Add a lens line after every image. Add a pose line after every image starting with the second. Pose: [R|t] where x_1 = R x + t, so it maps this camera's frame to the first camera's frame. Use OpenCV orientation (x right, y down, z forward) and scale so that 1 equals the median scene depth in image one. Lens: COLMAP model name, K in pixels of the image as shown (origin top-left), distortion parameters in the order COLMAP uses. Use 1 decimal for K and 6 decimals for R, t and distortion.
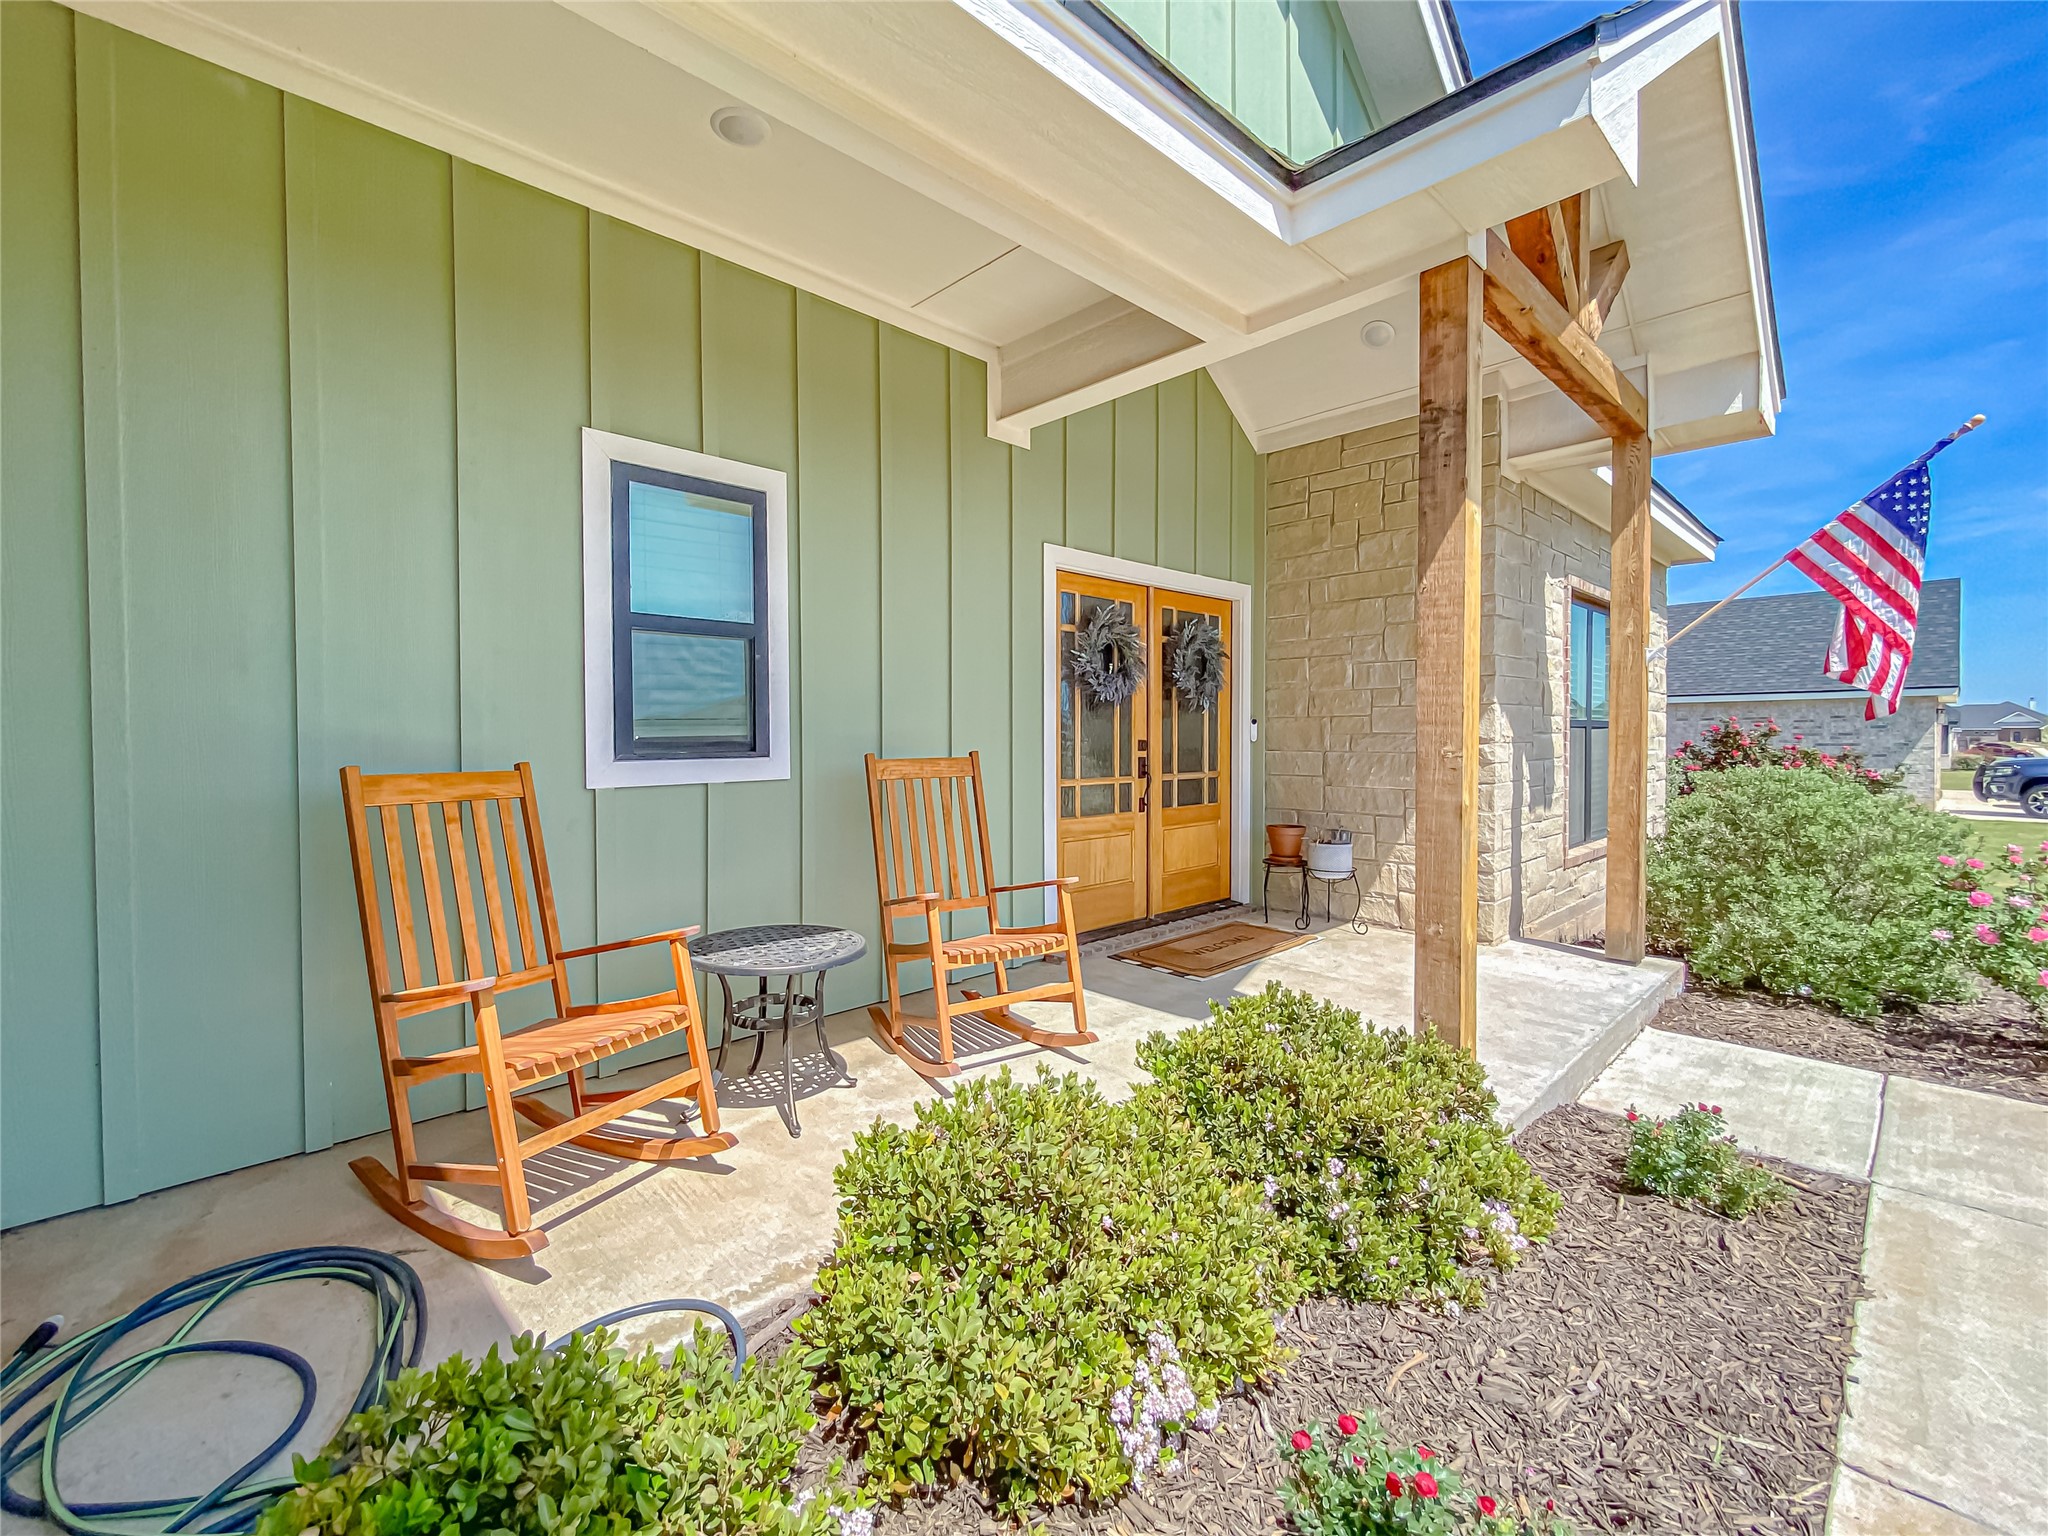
lens RADIAL K [[873.0, 0, 1027.1], [0, 873.0, 786.0], [0, 0, 1]] dist [-0.000272, 0.000166]
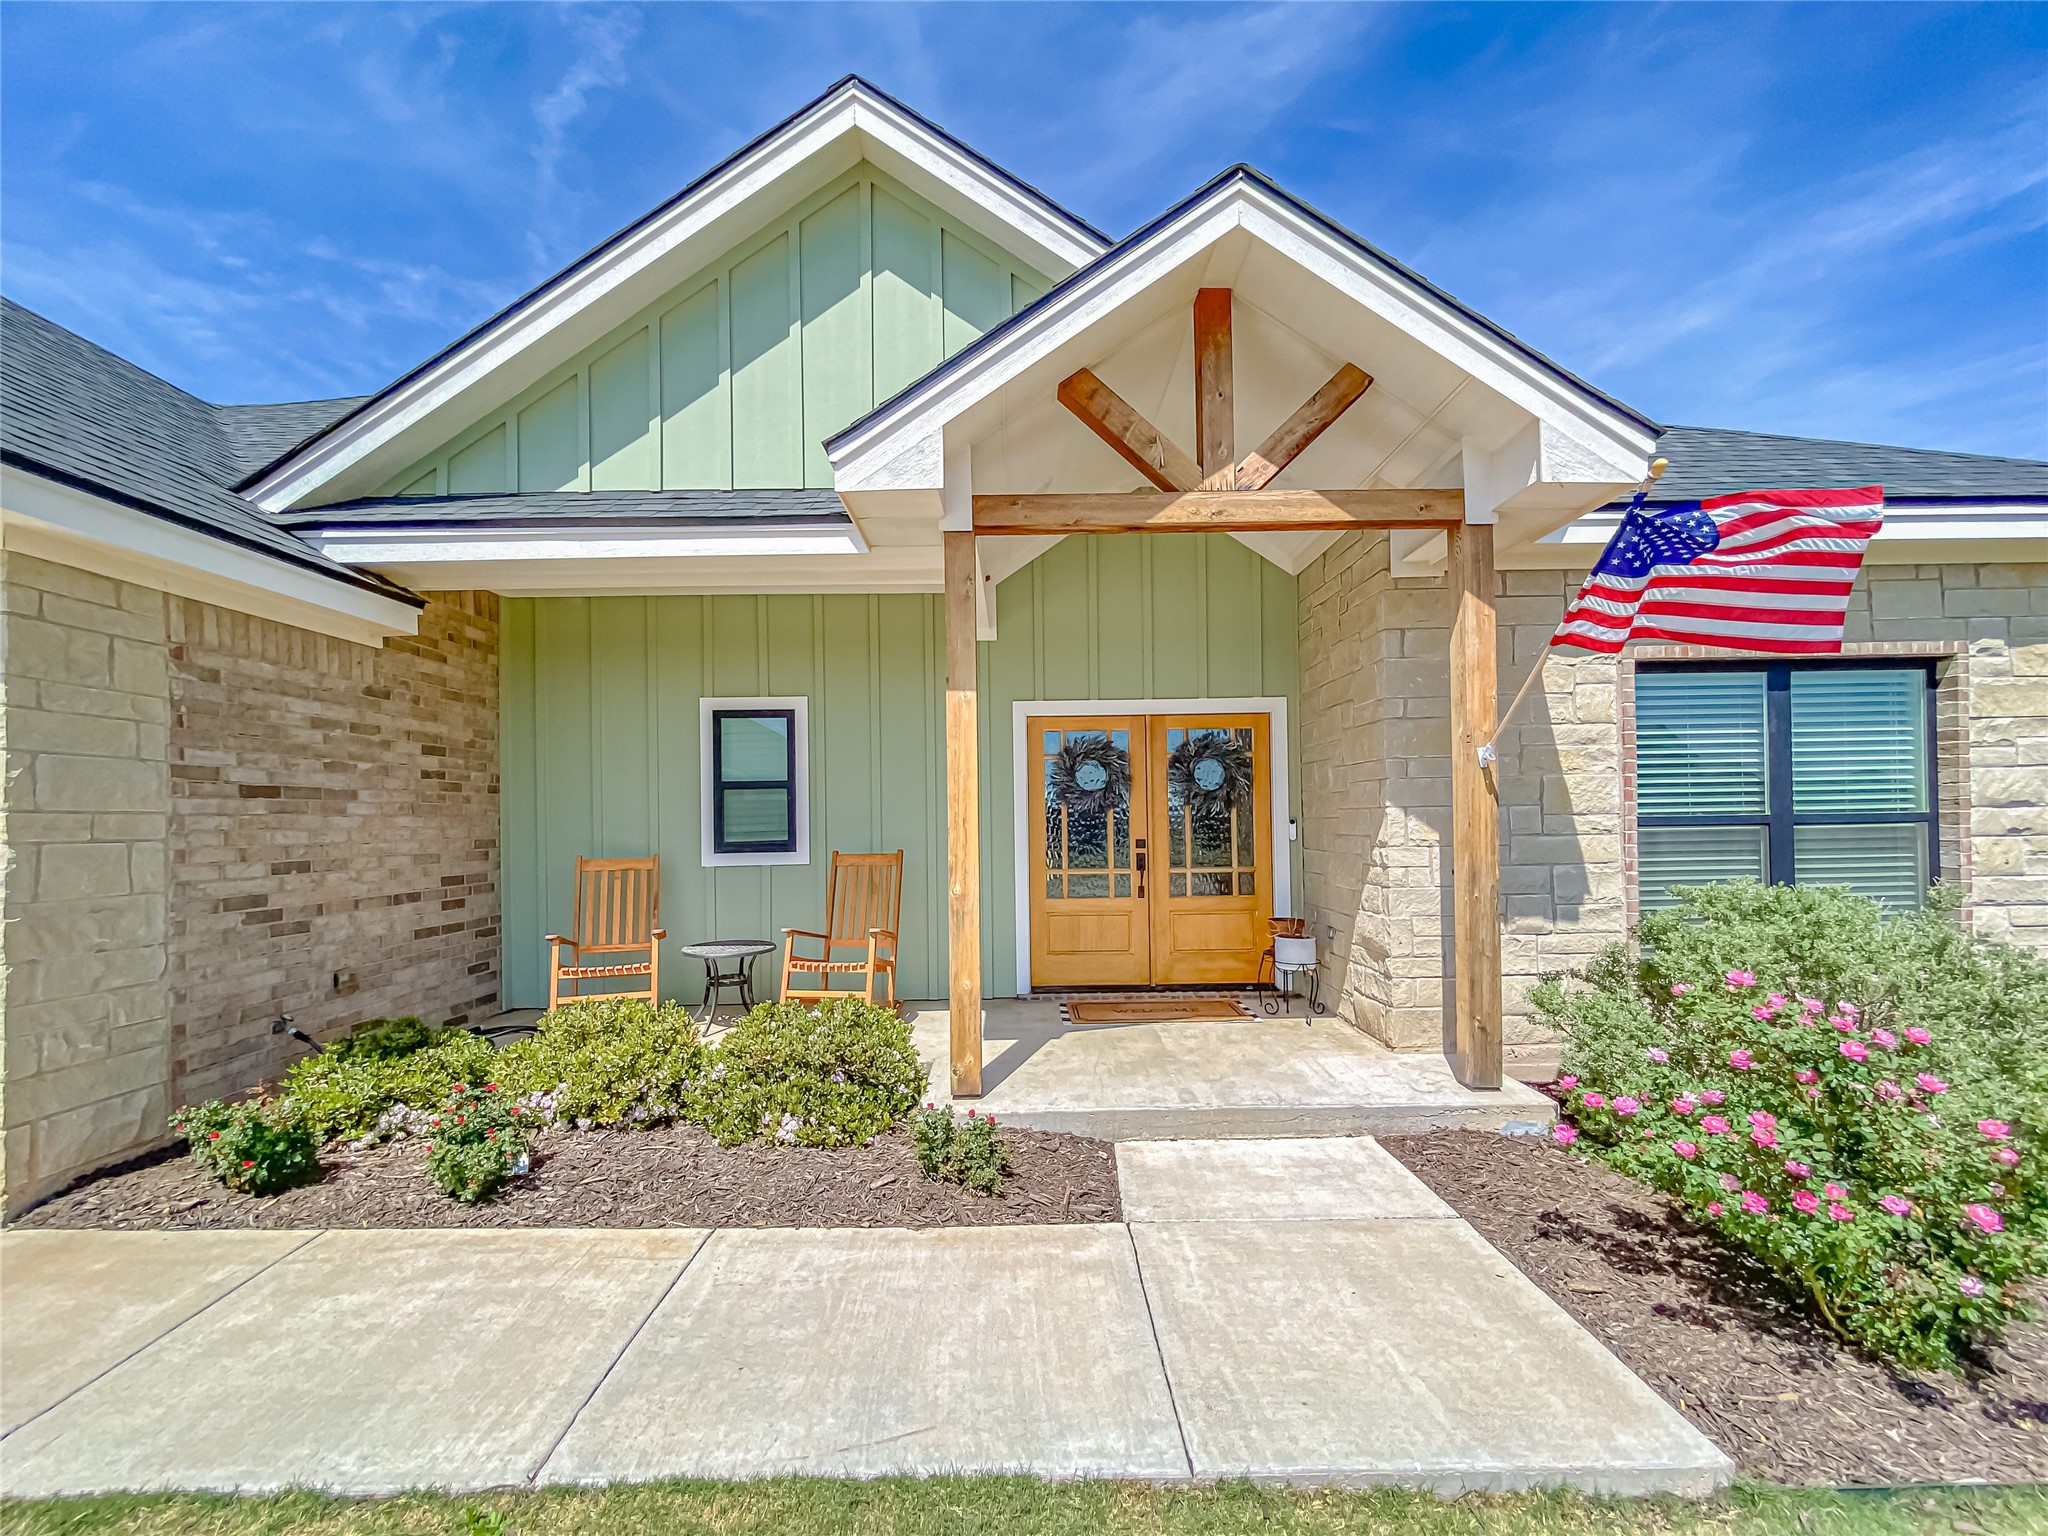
lens RADIAL K [[826.7, 0, 1028.8], [0, 826.7, 852.1], [0, 0, 1]] dist [0.000402, 0.000004]
pose [[0.742522, 0.017047, -0.669604, 0.805930], [-0.028050, 0.999591, -0.005657, -0.024070], [0.669234, 0.022983, 0.742697, 0.024040]]
